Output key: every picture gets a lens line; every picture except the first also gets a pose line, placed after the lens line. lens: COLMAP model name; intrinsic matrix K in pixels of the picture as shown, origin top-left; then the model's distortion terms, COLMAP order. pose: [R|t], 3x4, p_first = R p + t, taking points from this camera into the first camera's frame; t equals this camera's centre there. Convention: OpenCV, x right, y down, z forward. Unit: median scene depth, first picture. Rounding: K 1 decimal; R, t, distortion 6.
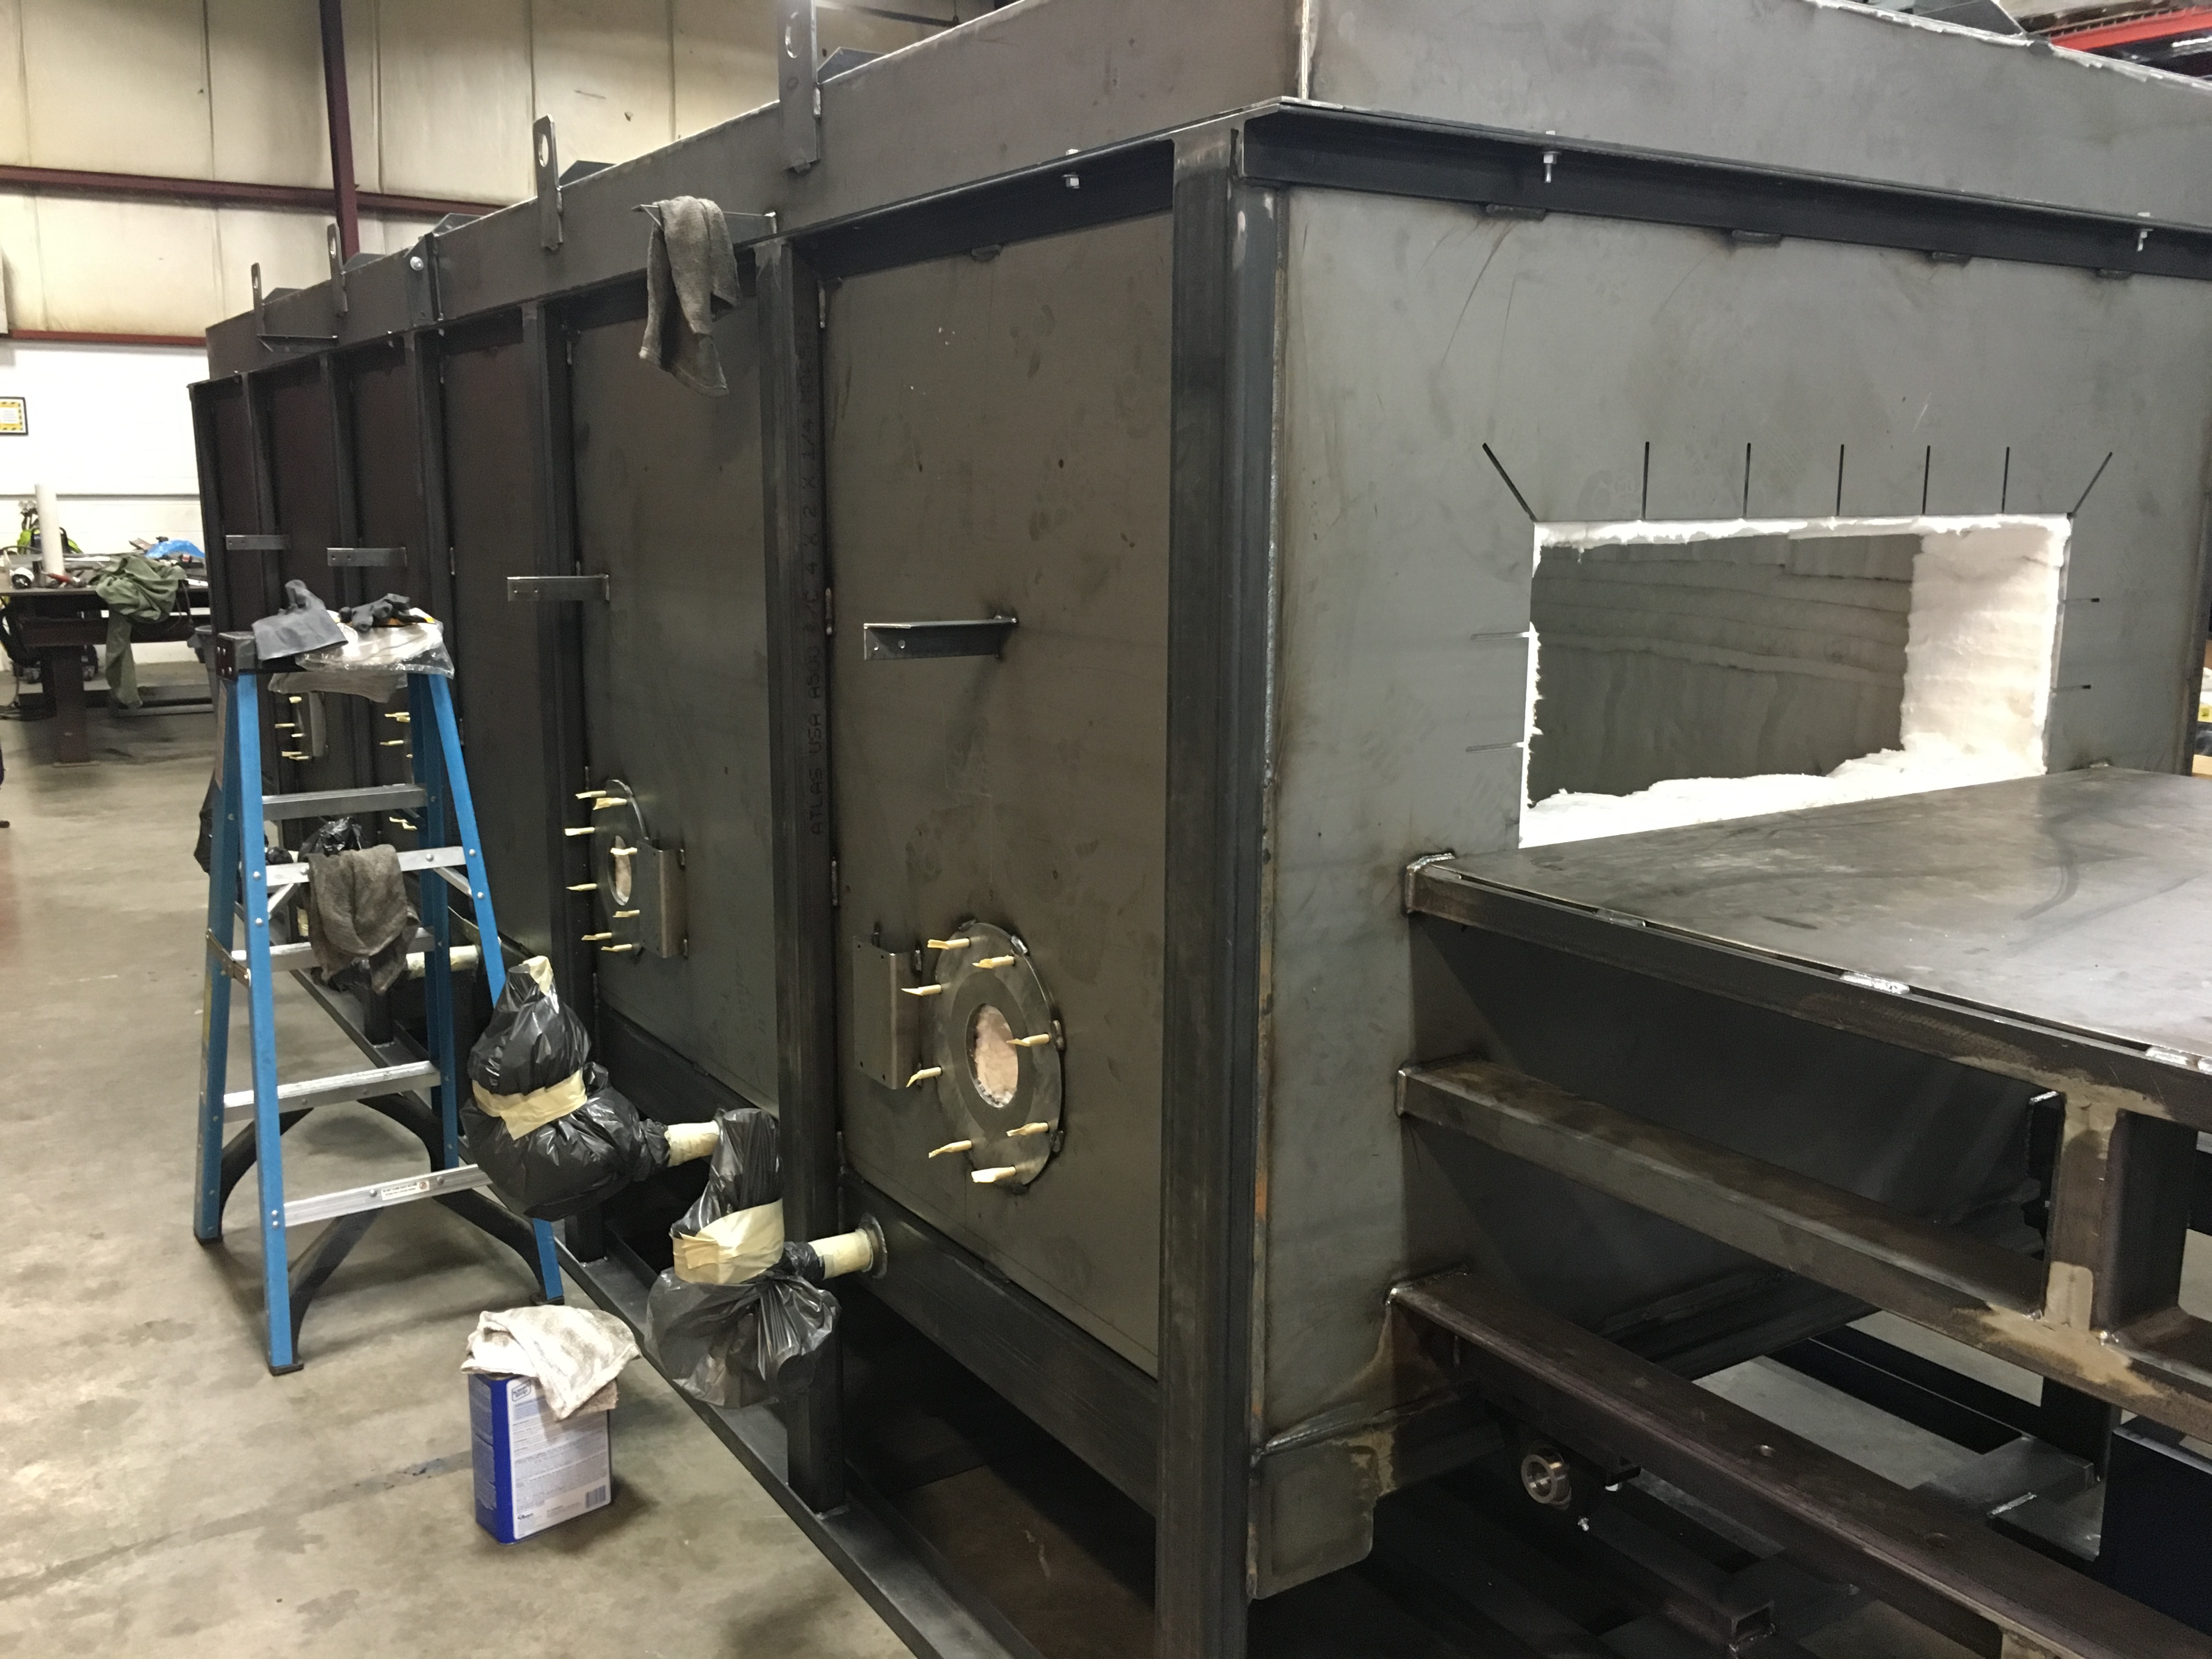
lens RADIAL K [[1889.8, 0, 1106.0], [0, 1889.8, 829.5], [0, 0, 1]] dist [0.078401, -0.125051]
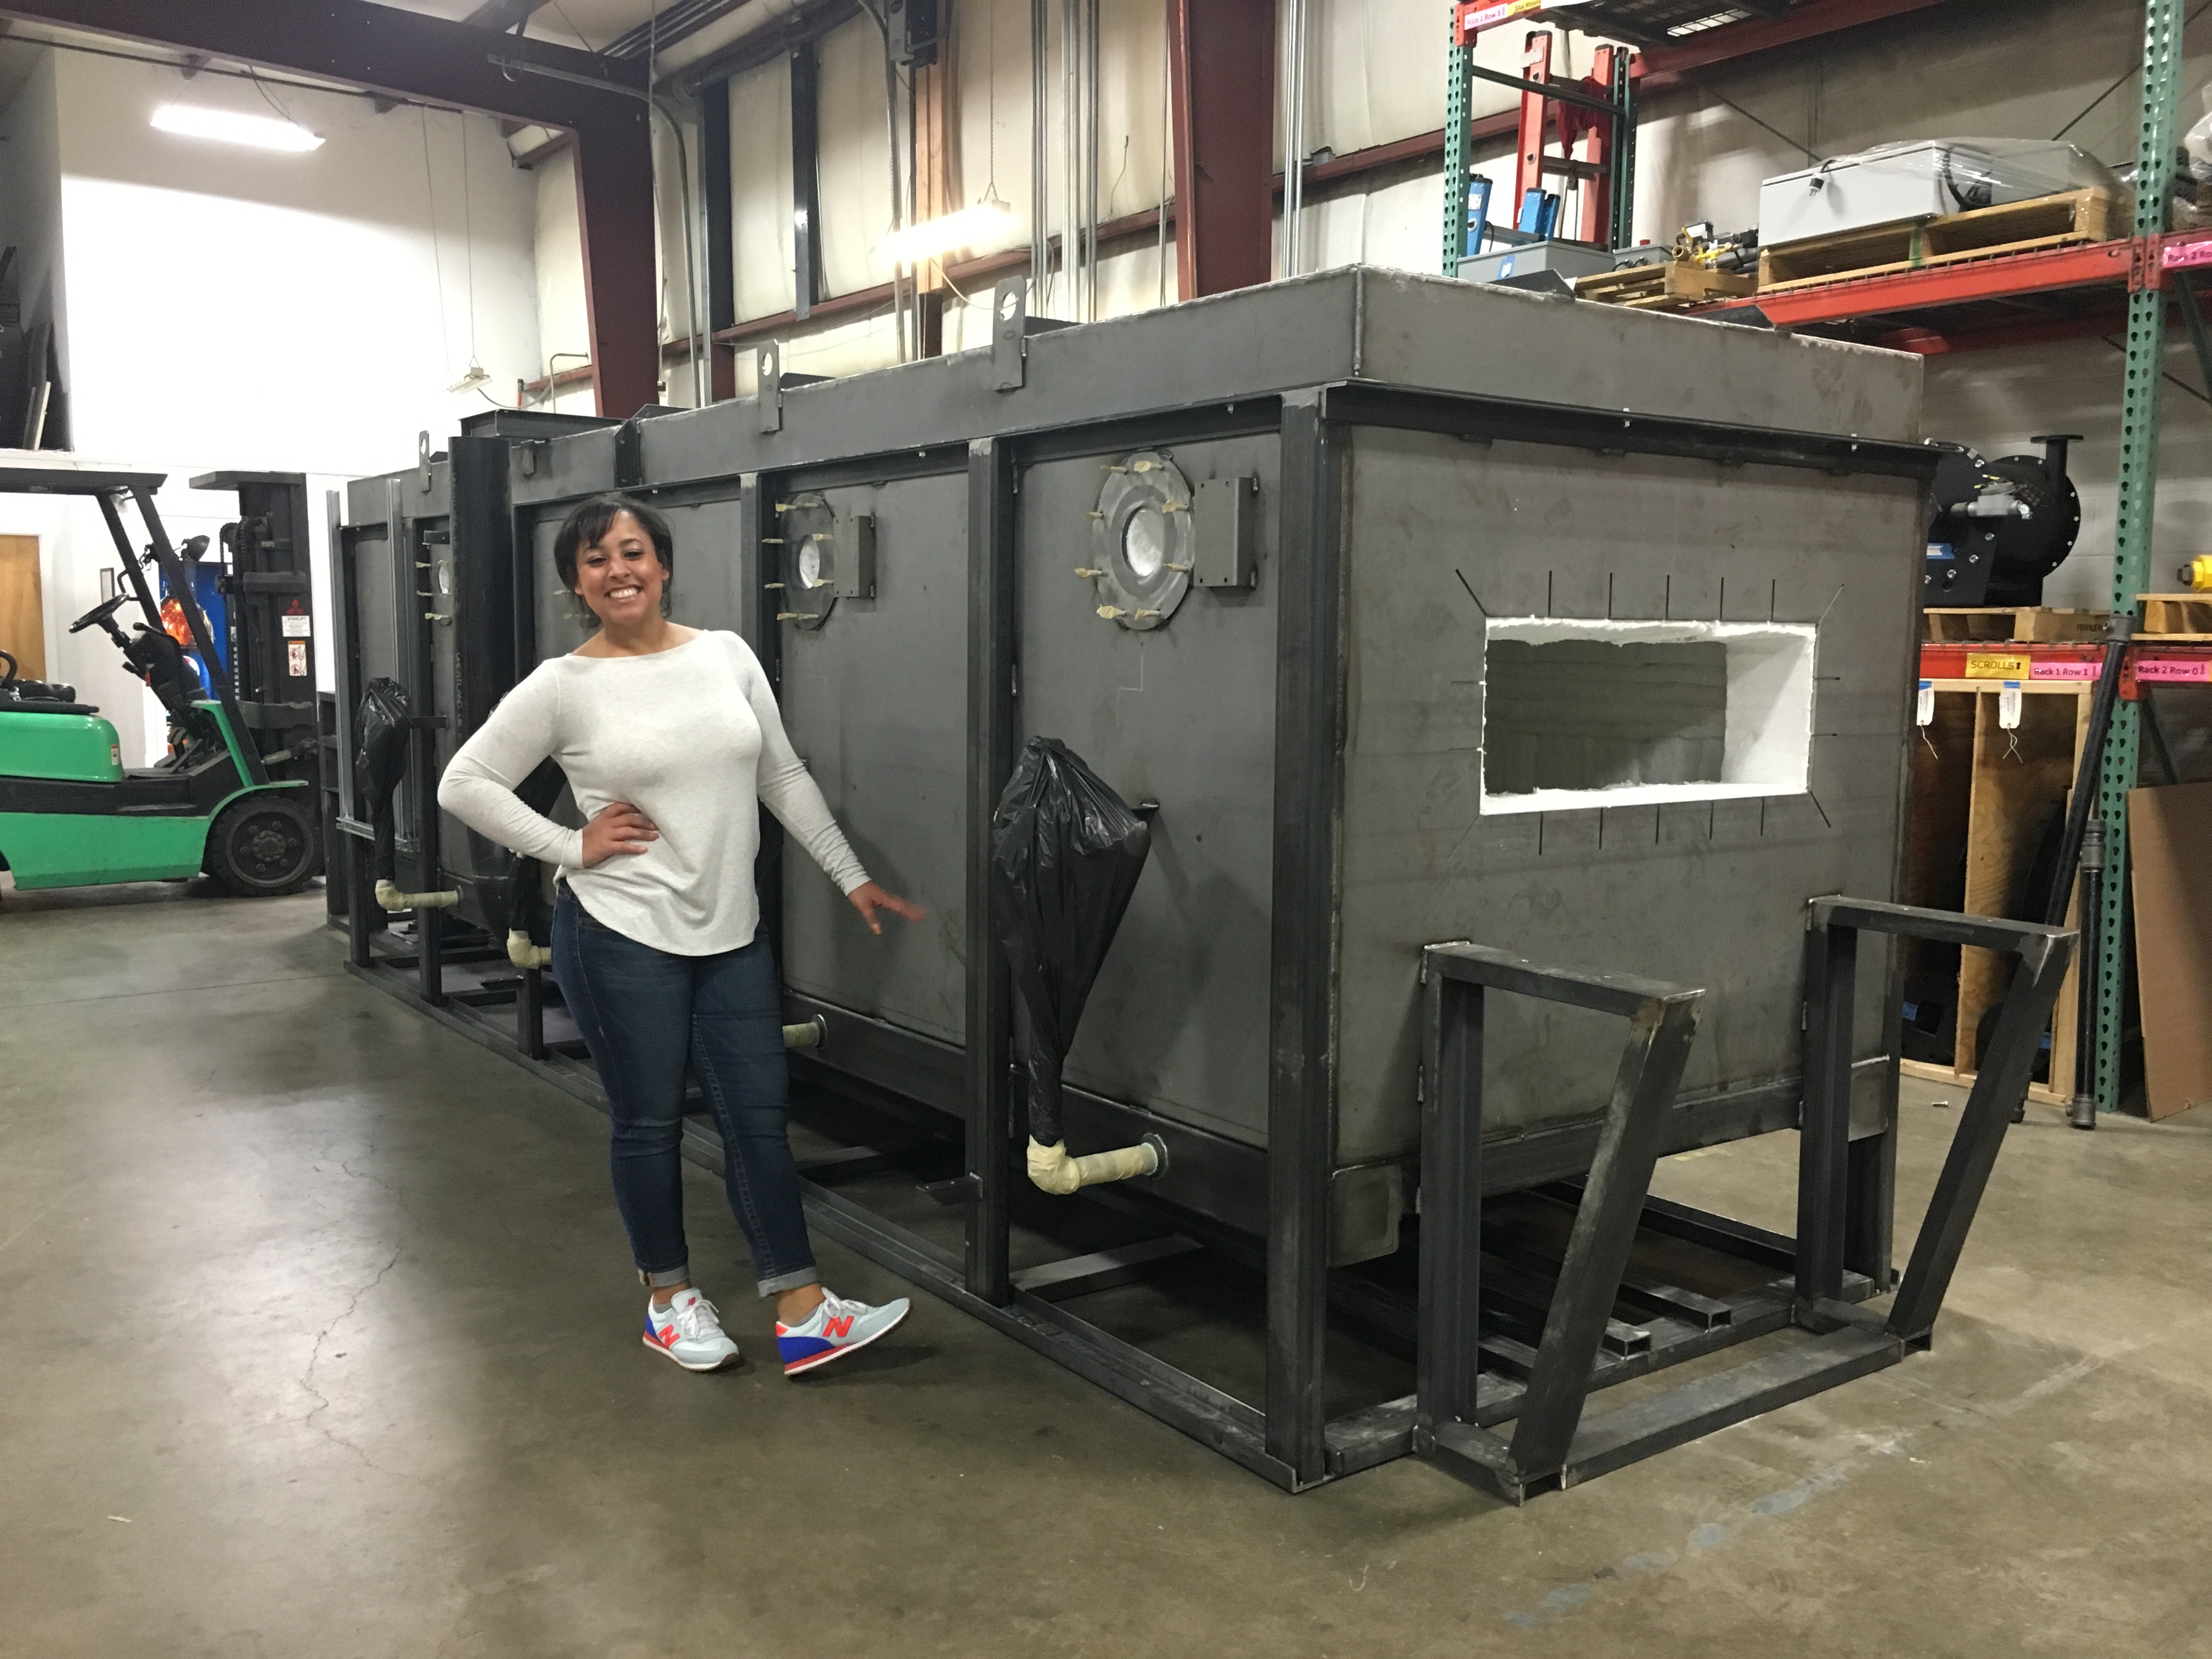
lens RADIAL K [[1859.4, 0, 1110.2], [0, 1859.4, 799.2], [0, 0, 1]] dist [0.092044, -0.132086]
pose [[0.997527, 0.002817, 0.070231, -0.167686], [0.003527, 0.995932, -0.090043, 0.108156], [-0.070199, 0.090068, 0.993459, -0.444145]]
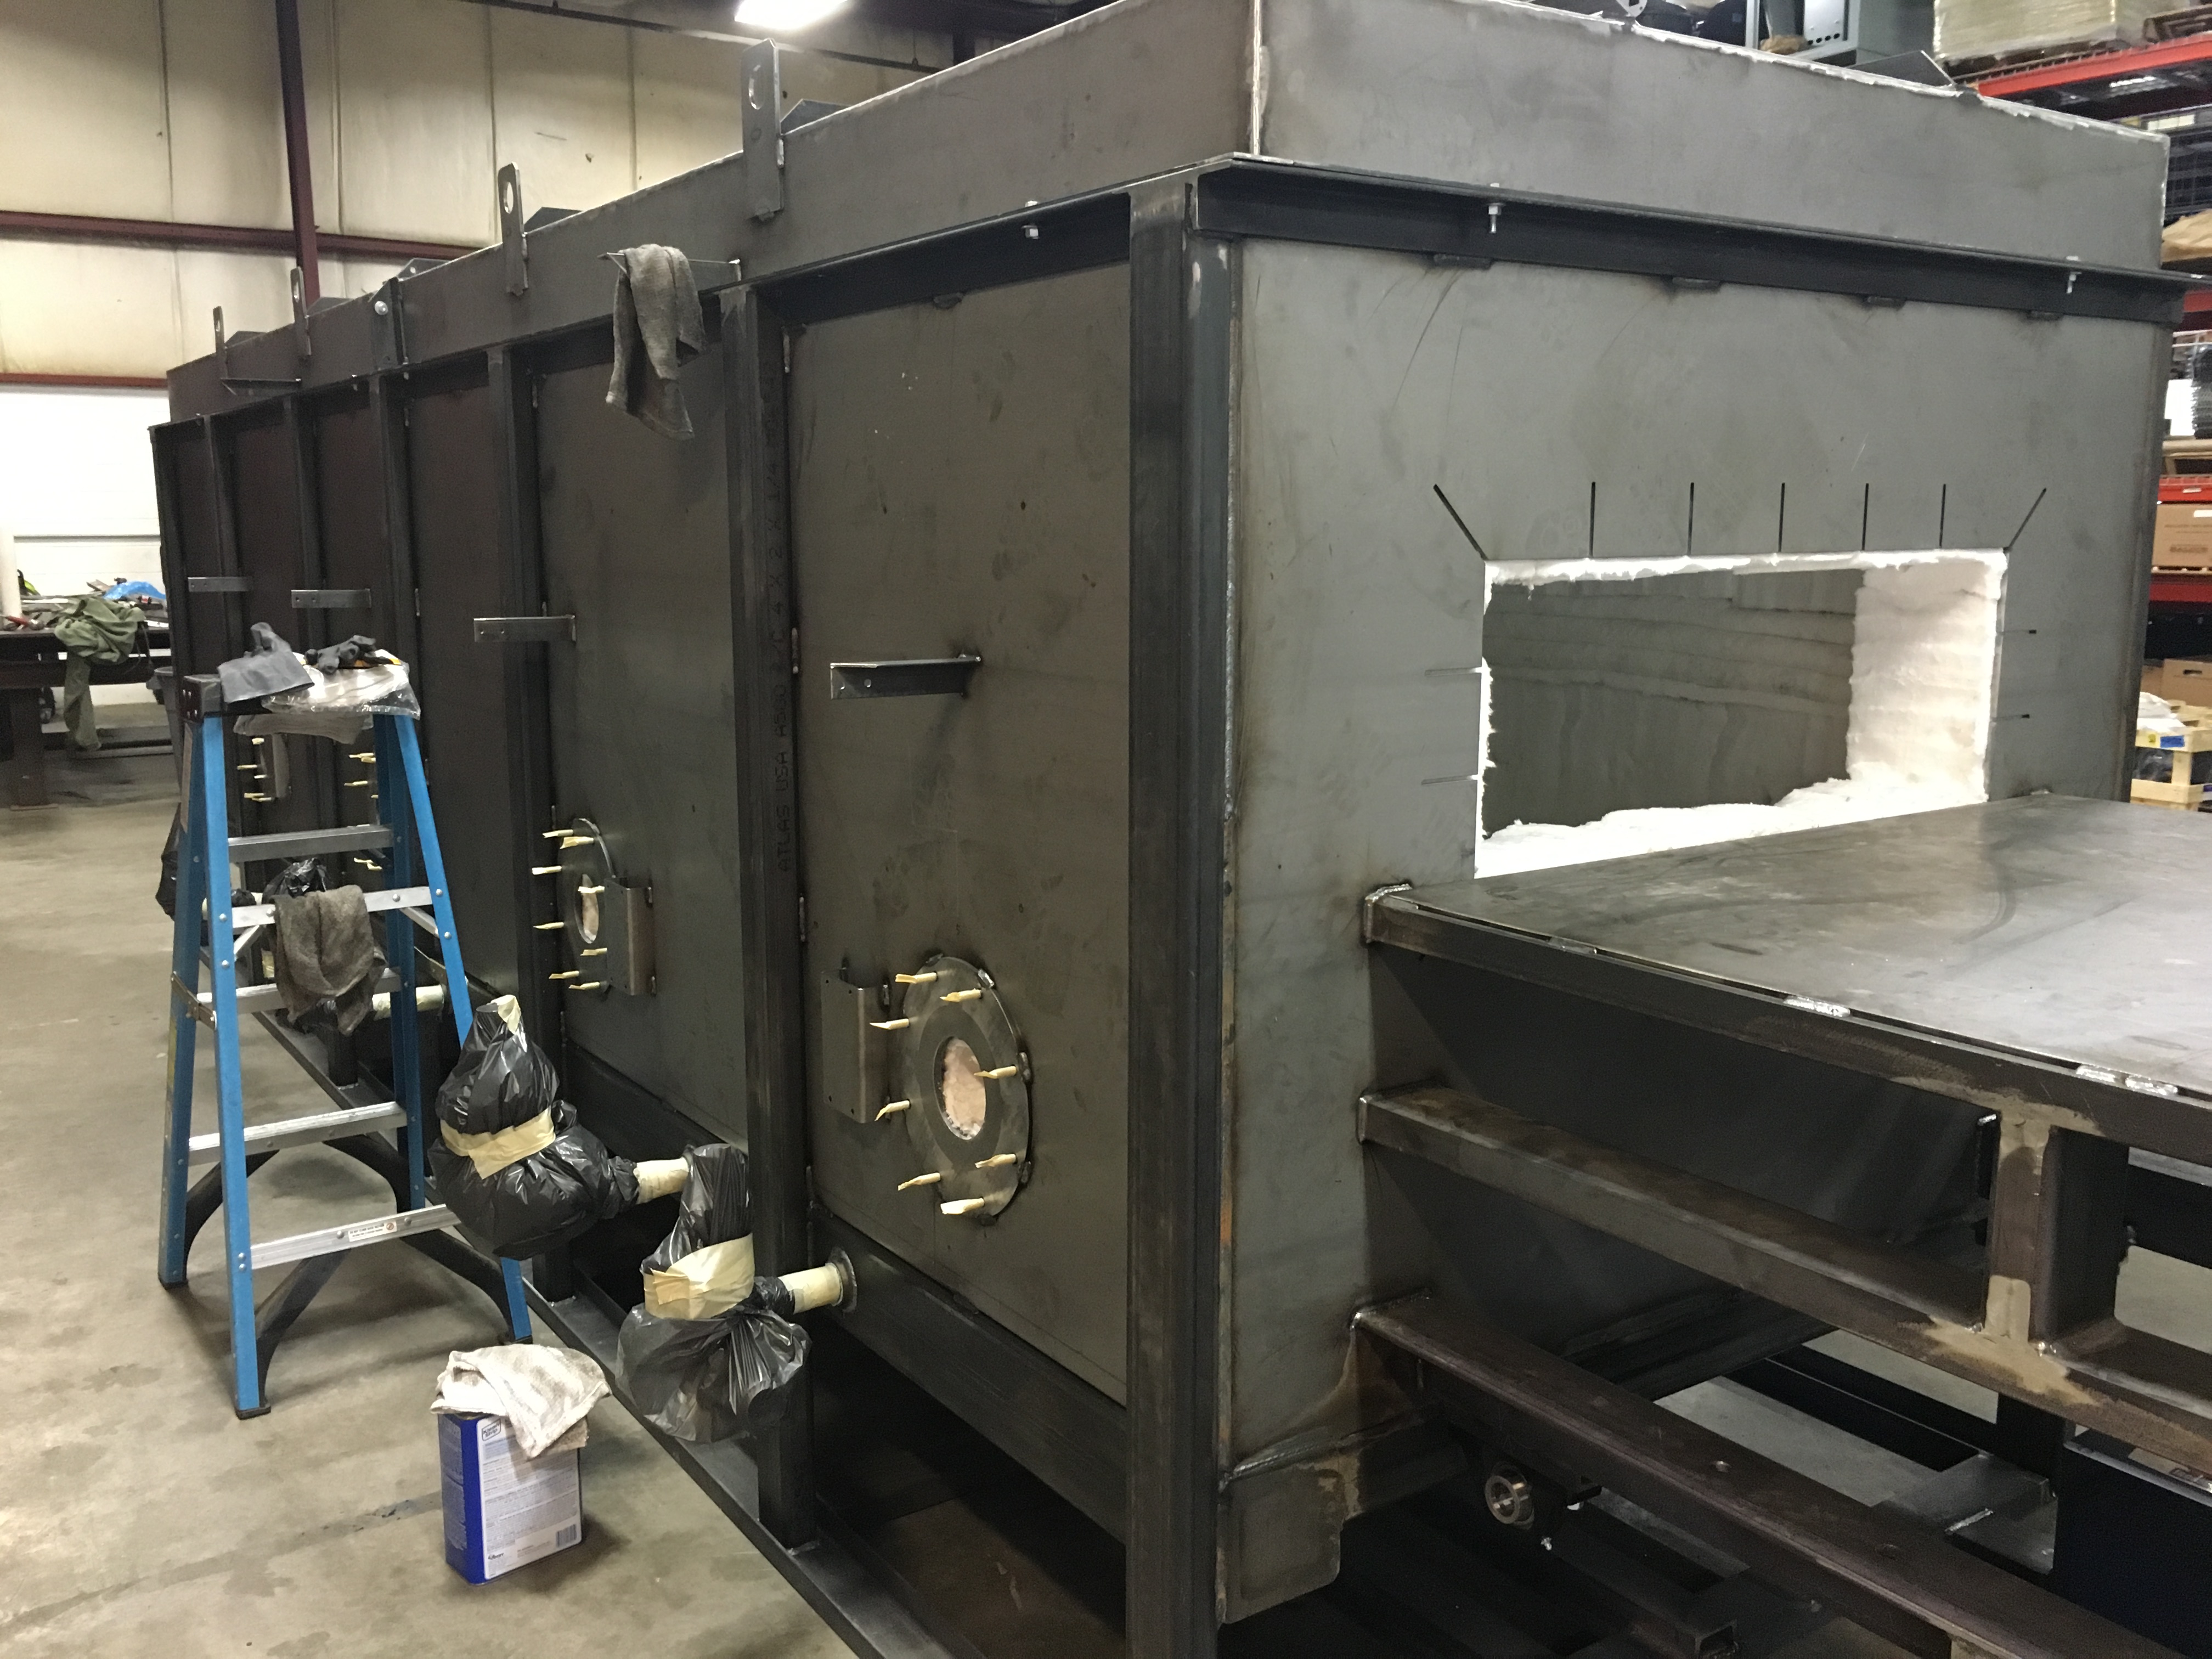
lens RADIAL K [[1889.8, 0, 1106.0], [0, 1889.8, 829.5], [0, 0, 1]] dist [0.078401, -0.125051]
pose [[0.999795, -0.008842, 0.018233, 0.000549], [0.009163, 0.999803, -0.017607, -0.000286], [-0.018074, 0.017771, 0.999679, -0.014773]]
